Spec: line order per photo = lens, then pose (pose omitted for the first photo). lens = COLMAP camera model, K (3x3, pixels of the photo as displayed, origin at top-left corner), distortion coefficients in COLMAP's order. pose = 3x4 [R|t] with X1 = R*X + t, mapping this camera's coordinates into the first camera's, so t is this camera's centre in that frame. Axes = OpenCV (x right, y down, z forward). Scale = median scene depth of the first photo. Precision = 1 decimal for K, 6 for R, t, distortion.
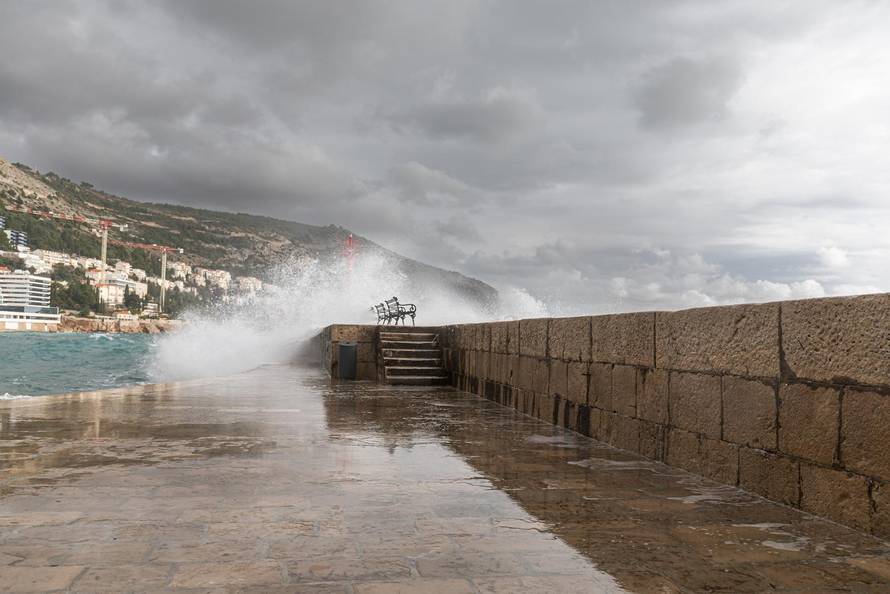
lens RADIAL K [[1649.4, 0, 445.0], [0, 1649.4, 297.0], [0, 0, 1]] dist [-0.005170, 0.238248]
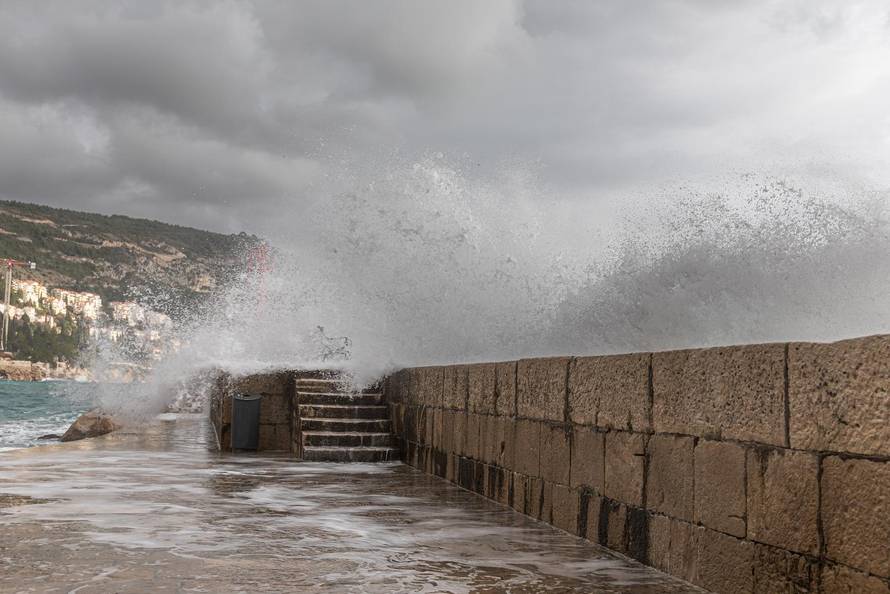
lens RADIAL K [[1649.4, 0, 445.0], [0, 1649.4, 297.0], [0, 0, 1]] dist [-0.005170, 0.238248]
pose [[0.999527, 0.007519, 0.029825, -0.000012], [-0.006638, 0.999542, -0.029530, 0.007019], [-0.030033, 0.029318, 0.999119, 0.308573]]
